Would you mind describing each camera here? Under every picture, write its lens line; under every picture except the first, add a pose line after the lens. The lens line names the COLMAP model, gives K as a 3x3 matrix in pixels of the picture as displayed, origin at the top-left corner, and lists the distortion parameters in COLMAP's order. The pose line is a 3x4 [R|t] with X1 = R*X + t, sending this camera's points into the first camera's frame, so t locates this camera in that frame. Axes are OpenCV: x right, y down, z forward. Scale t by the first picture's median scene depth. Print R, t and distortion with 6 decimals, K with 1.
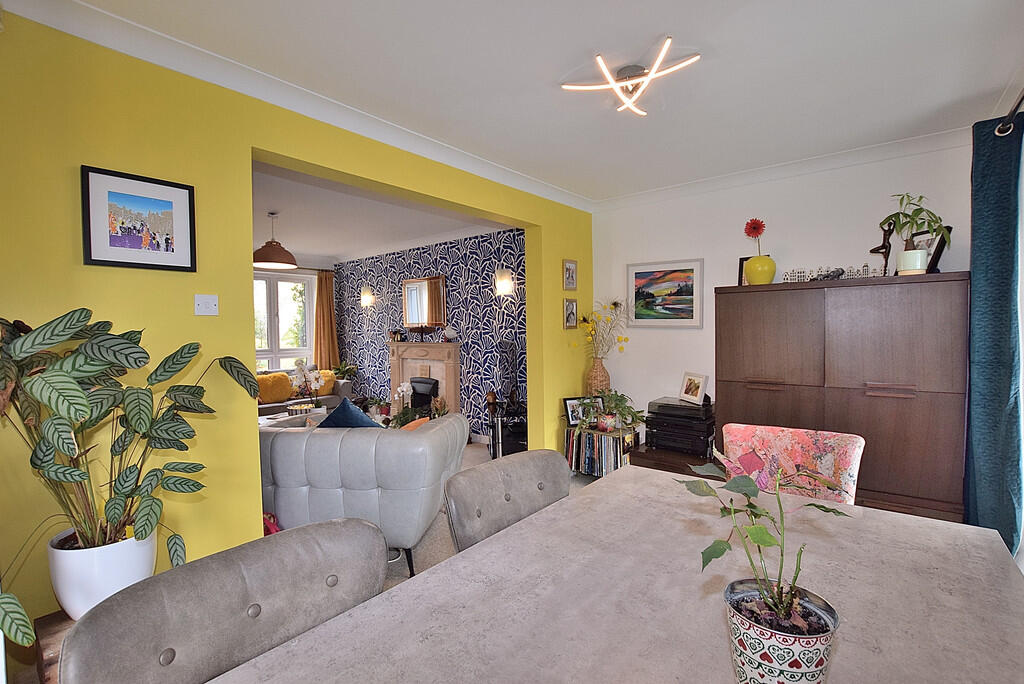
lens RADIAL K [[461.7, 0, 538.8], [0, 461.7, 321.0], [0, 0, 1]] dist [-0.034265, 0.003545]
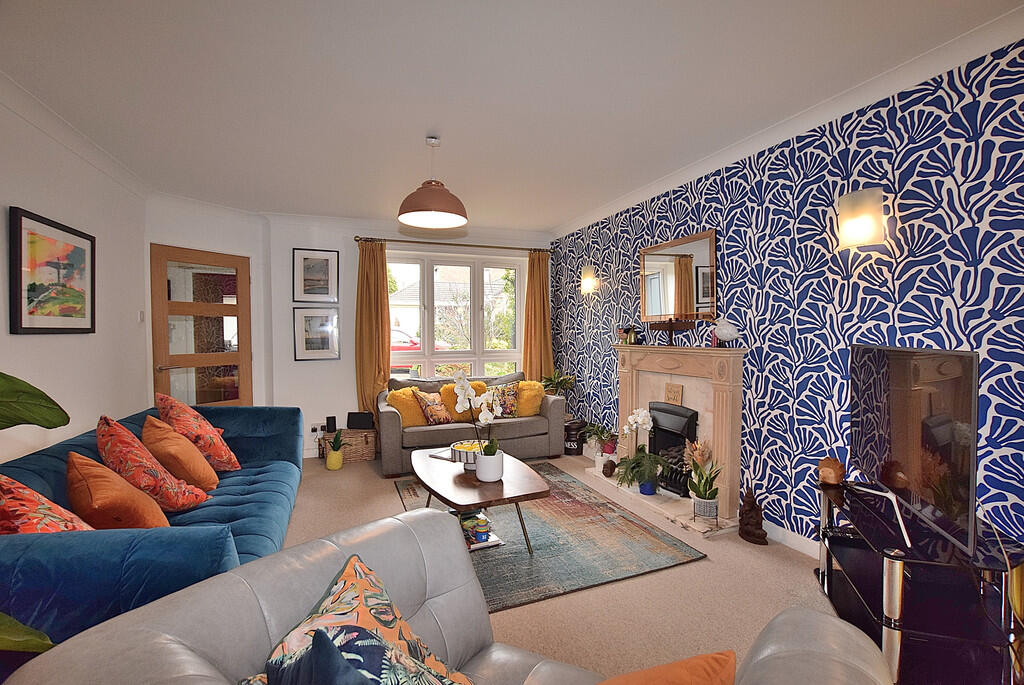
lens RADIAL K [[461.7, 0, 512.4], [0, 461.7, 341.0], [0, 0, 1]] dist [-0.034265, 0.003545]
pose [[0.854059, 0.028377, -0.519401, -0.112107], [-0.018338, 0.999533, 0.024455, 0.027130], [0.519853, -0.011361, 0.854180, 0.358818]]
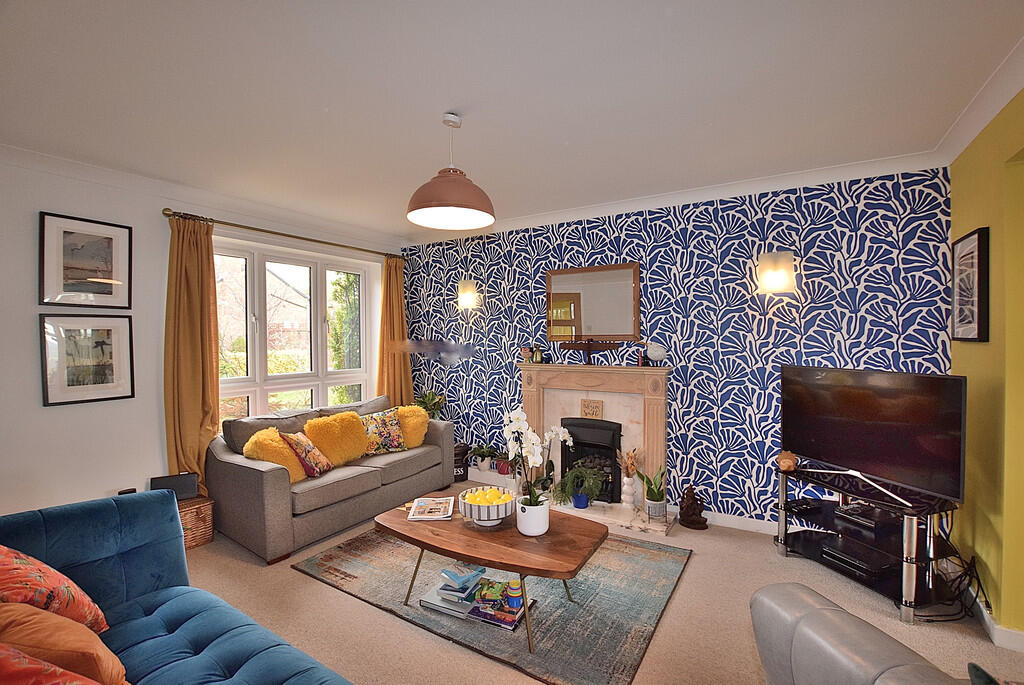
lens RADIAL K [[461.7, 0, 496.7], [0, 461.7, 340.0], [0, 0, 1]] dist [-0.034265, 0.003545]
pose [[0.994907, 0.019814, 0.098826, -0.429460], [-0.019968, 0.999800, 0.000571, 0.012420], [-0.098795, -0.002542, 0.995105, 0.348397]]
